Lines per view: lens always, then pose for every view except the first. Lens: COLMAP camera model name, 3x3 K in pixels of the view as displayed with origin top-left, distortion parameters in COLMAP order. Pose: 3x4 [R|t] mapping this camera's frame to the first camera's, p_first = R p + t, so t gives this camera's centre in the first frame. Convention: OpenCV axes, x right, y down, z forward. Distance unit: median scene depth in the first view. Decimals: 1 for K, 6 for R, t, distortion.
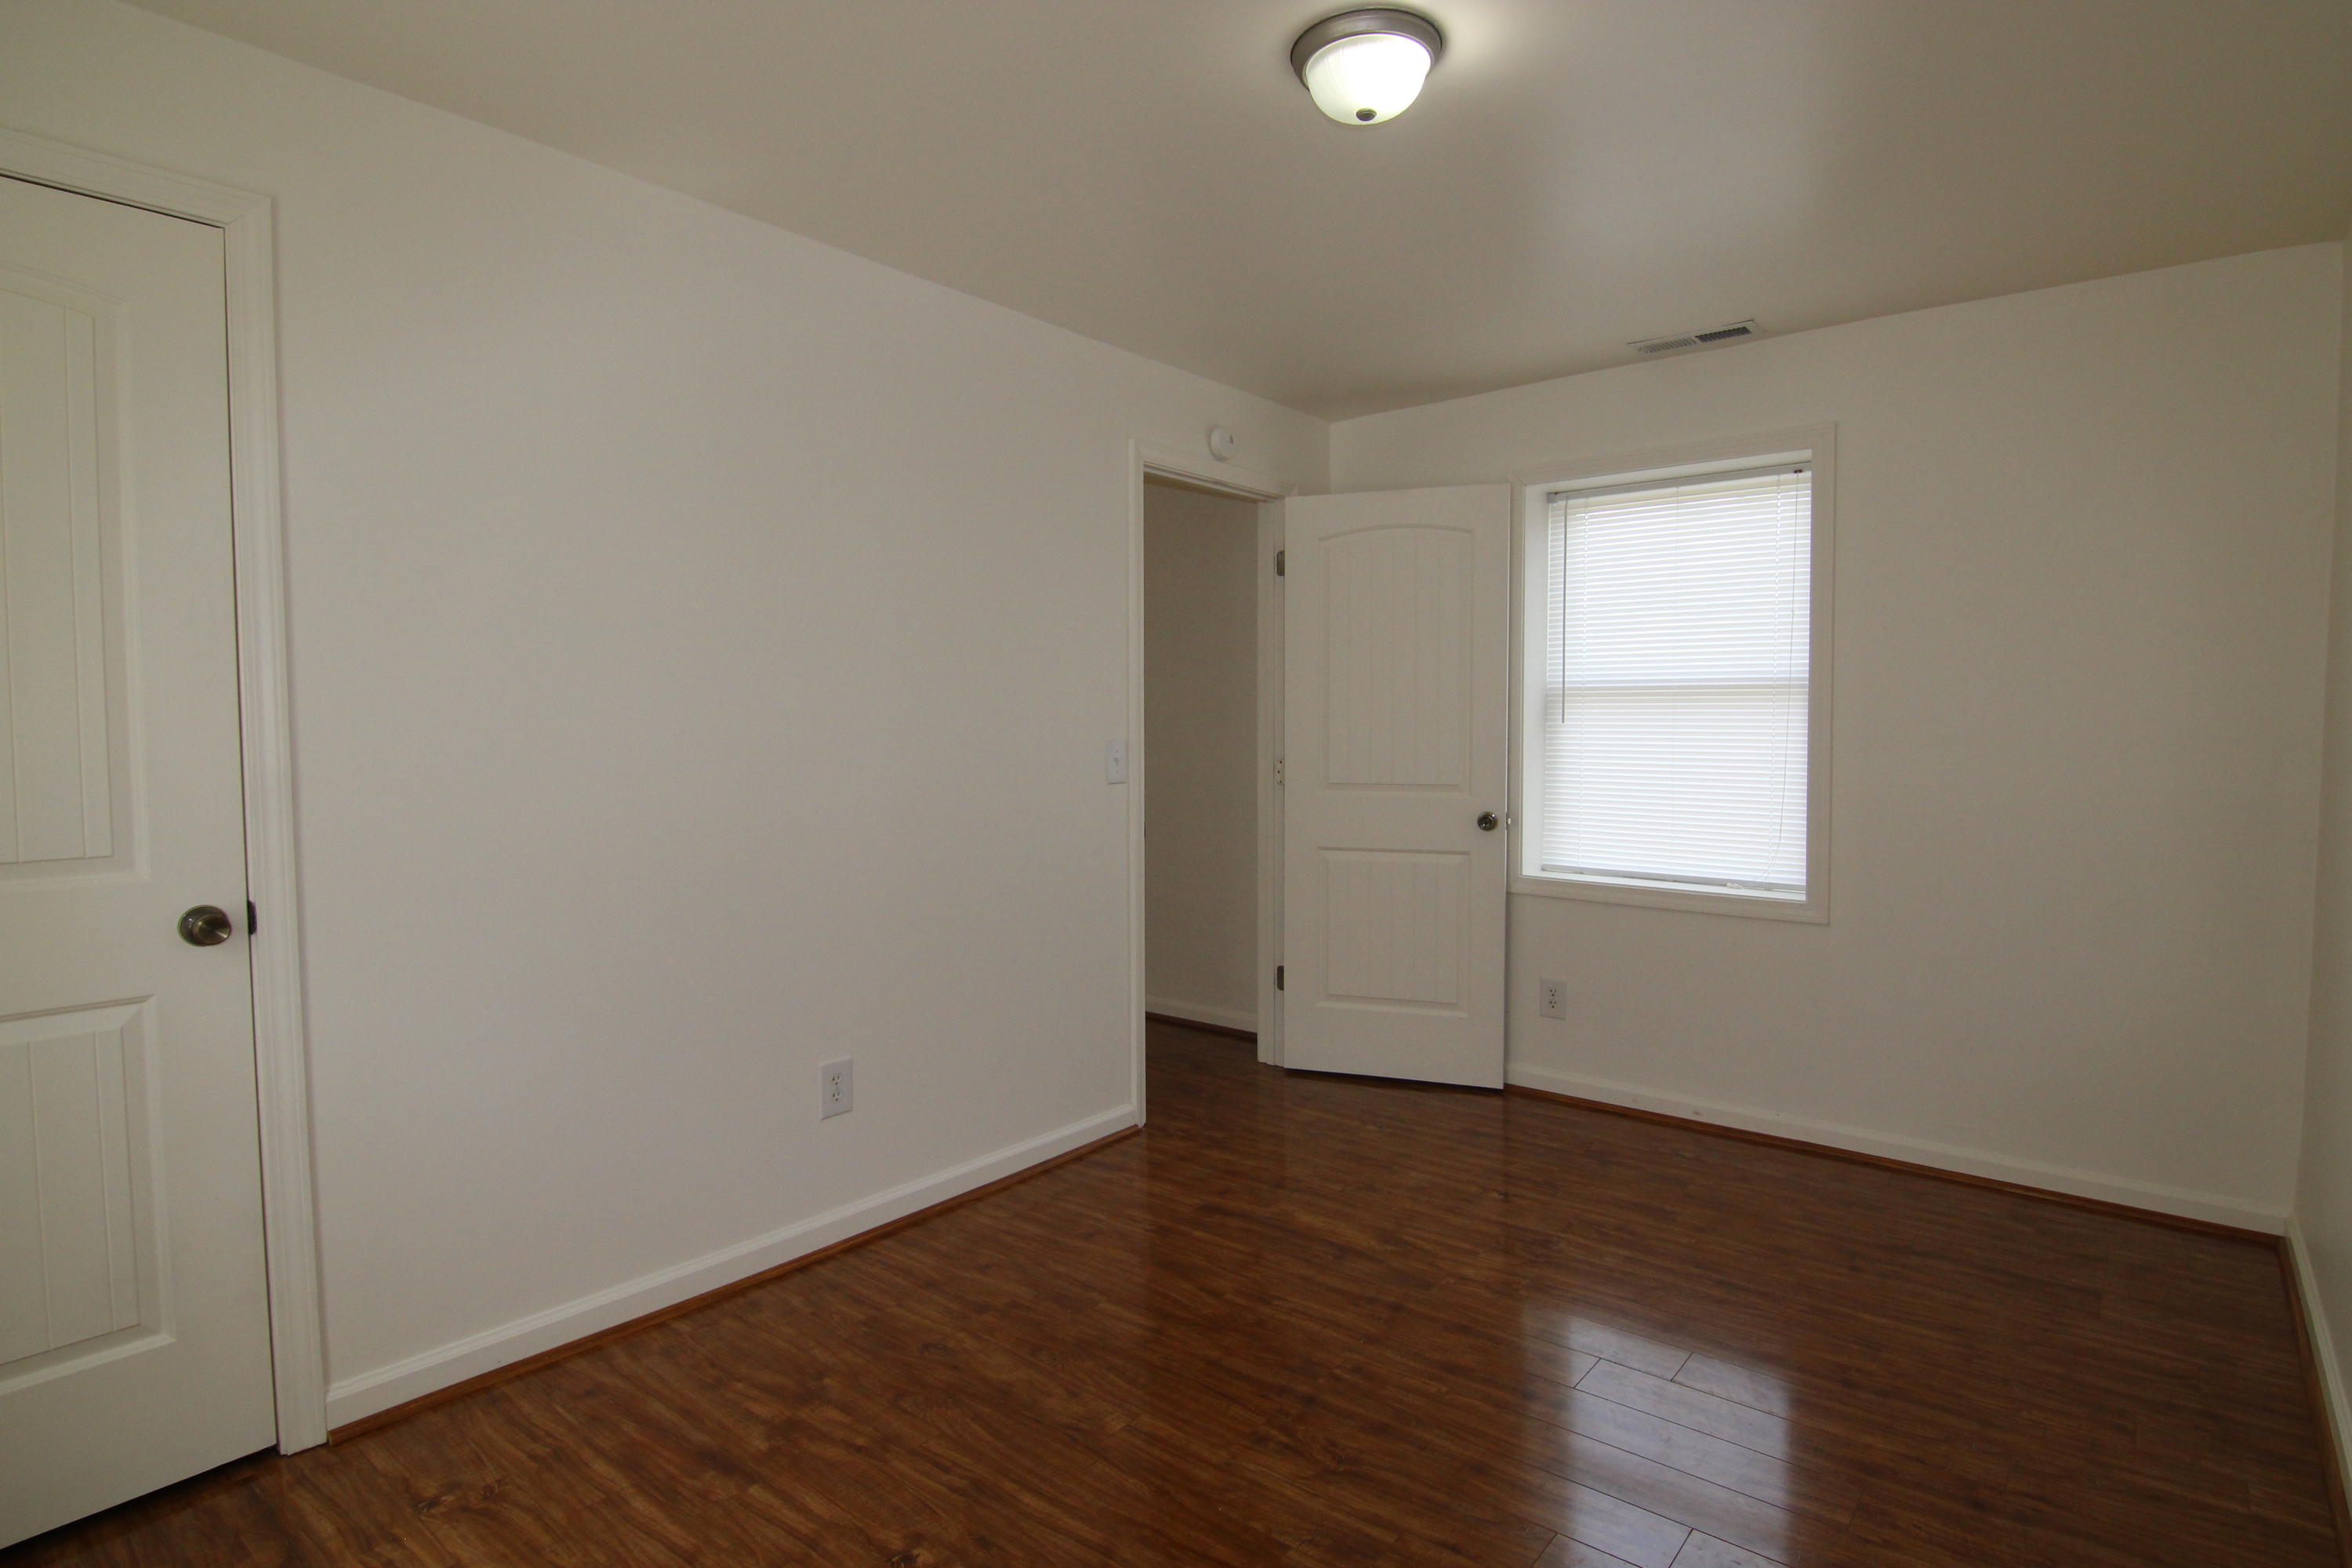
lens RADIAL K [[1192.8, 0, 1175.3], [0, 1192.8, 775.0], [0, 0, 1]] dist [-0.003761, -0.014033]
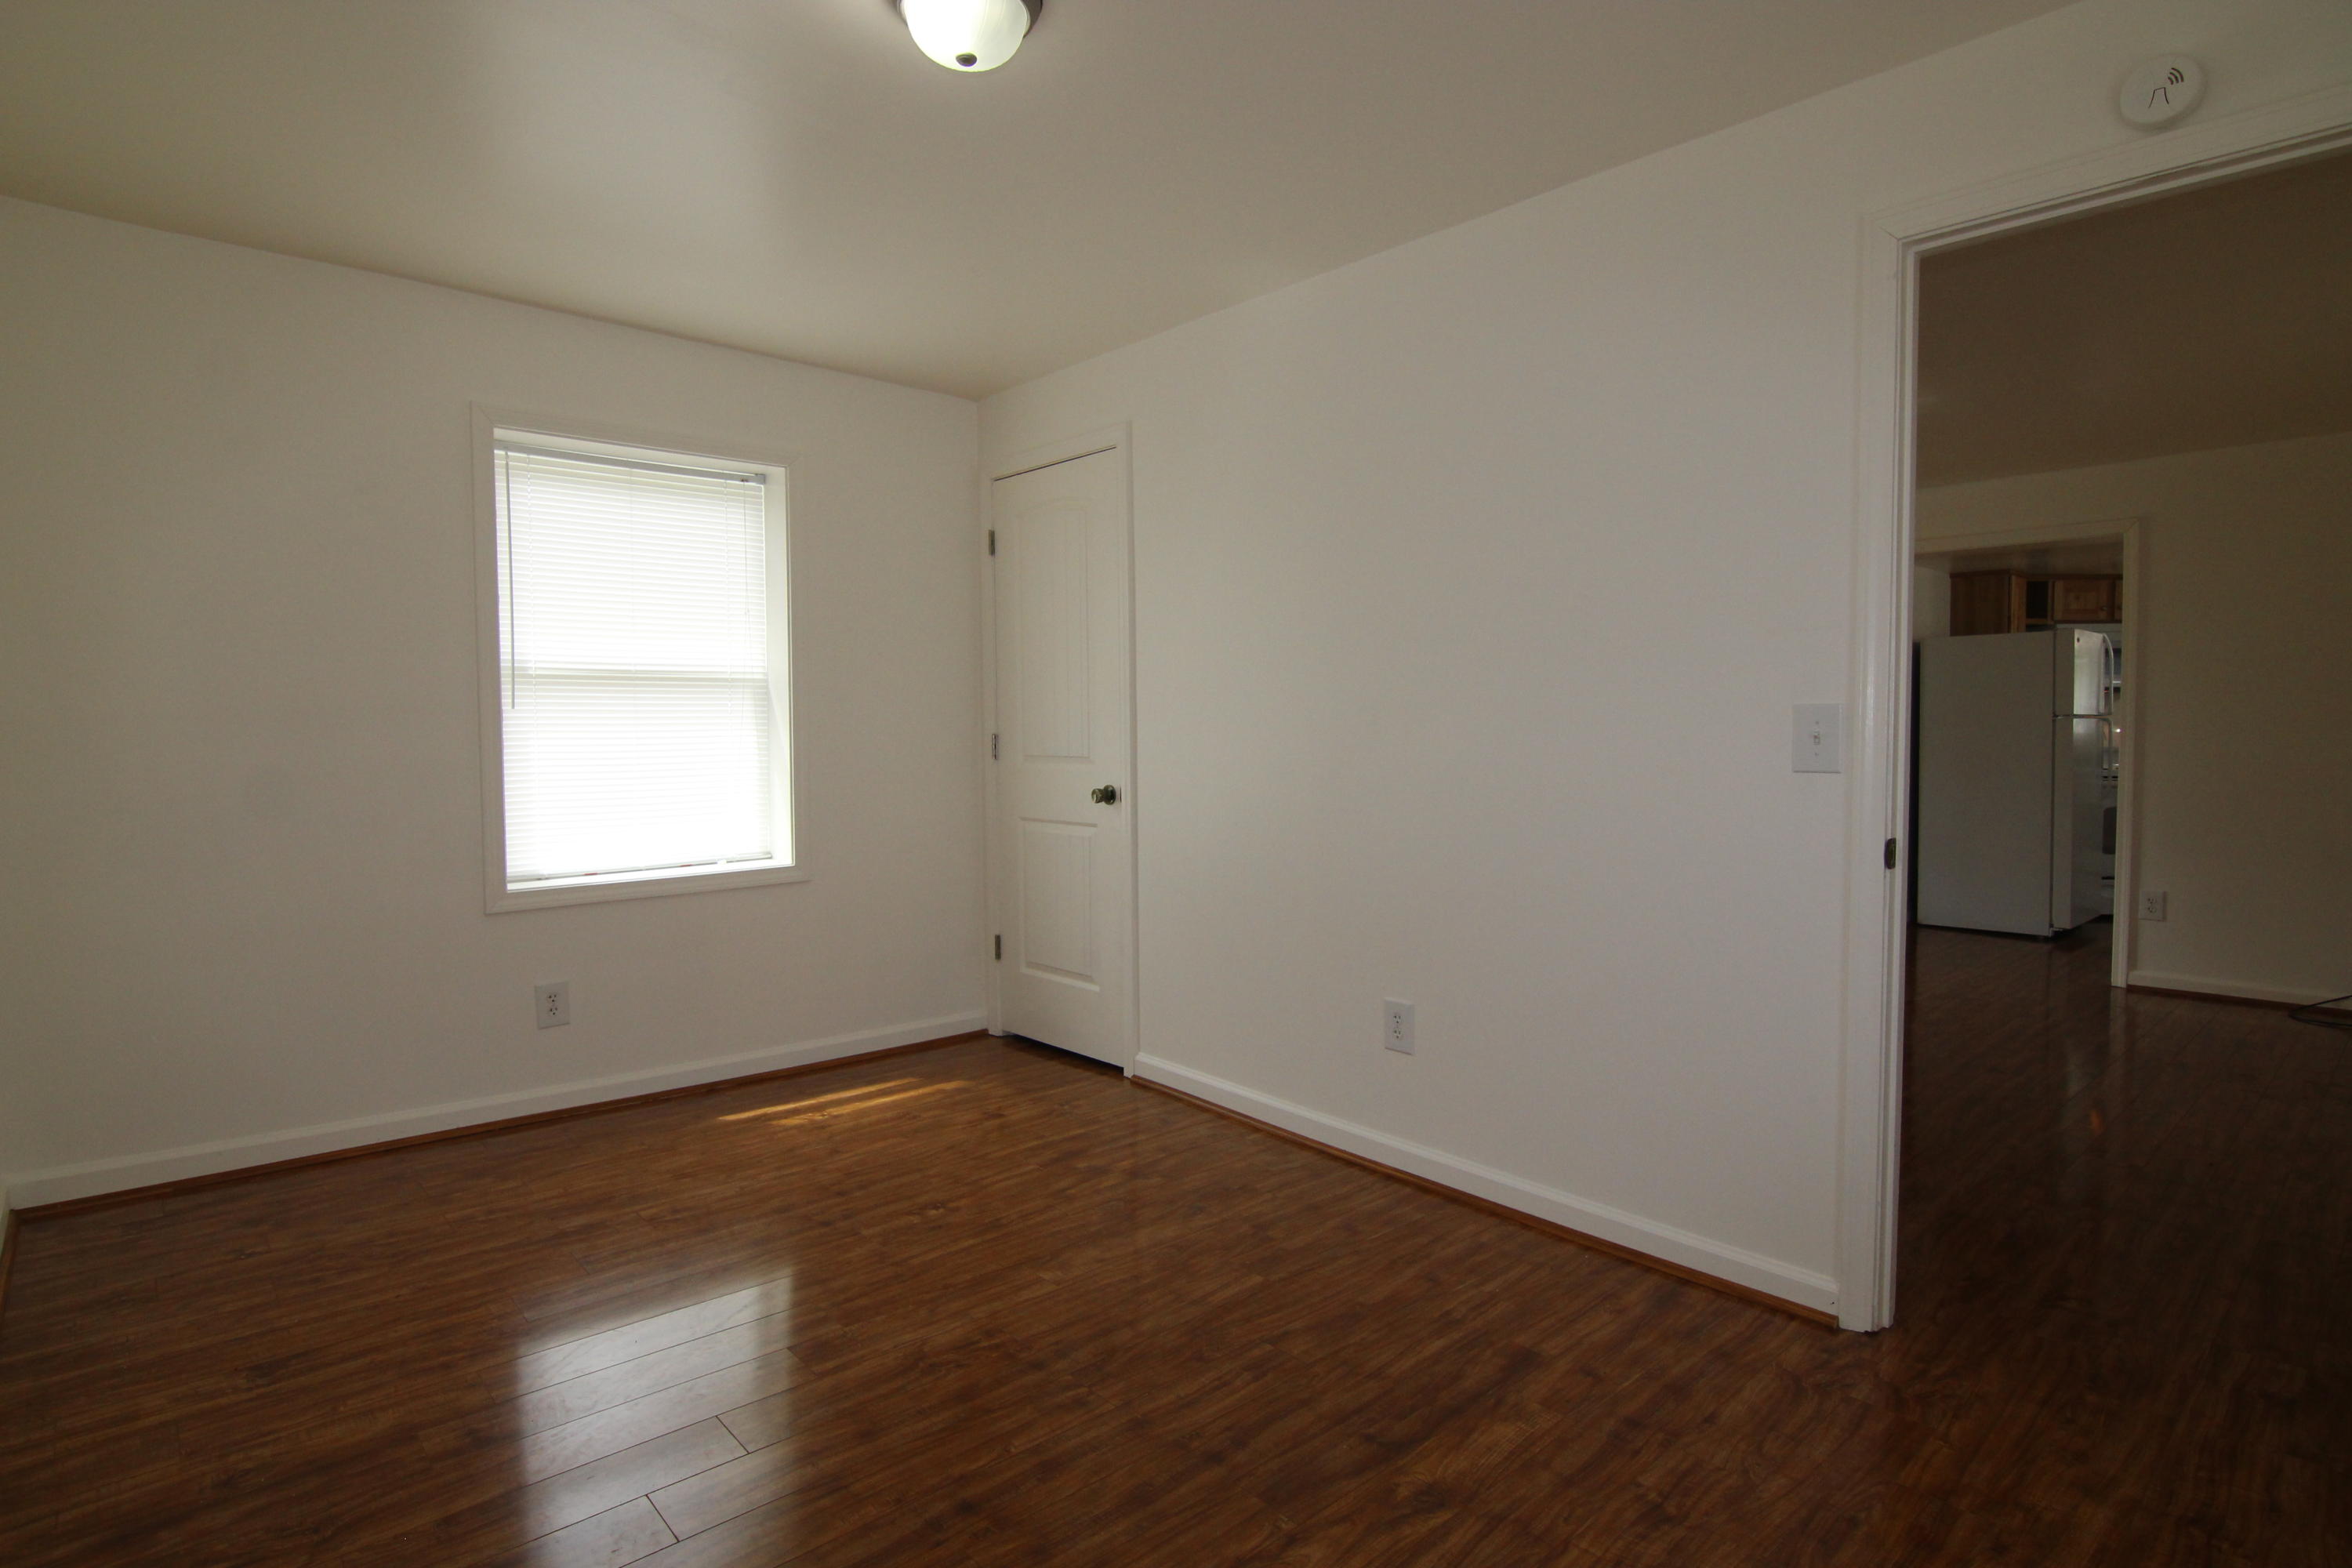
lens RADIAL K [[1192.8, 0, 1175.3], [0, 1192.8, 775.0], [0, 0, 1]] dist [-0.003761, -0.014033]
pose [[-0.143906, 0.049411, -0.988357, 0.931666], [-0.039265, 0.997681, 0.055594, -0.020004], [0.988812, 0.046808, -0.141632, 1.094224]]
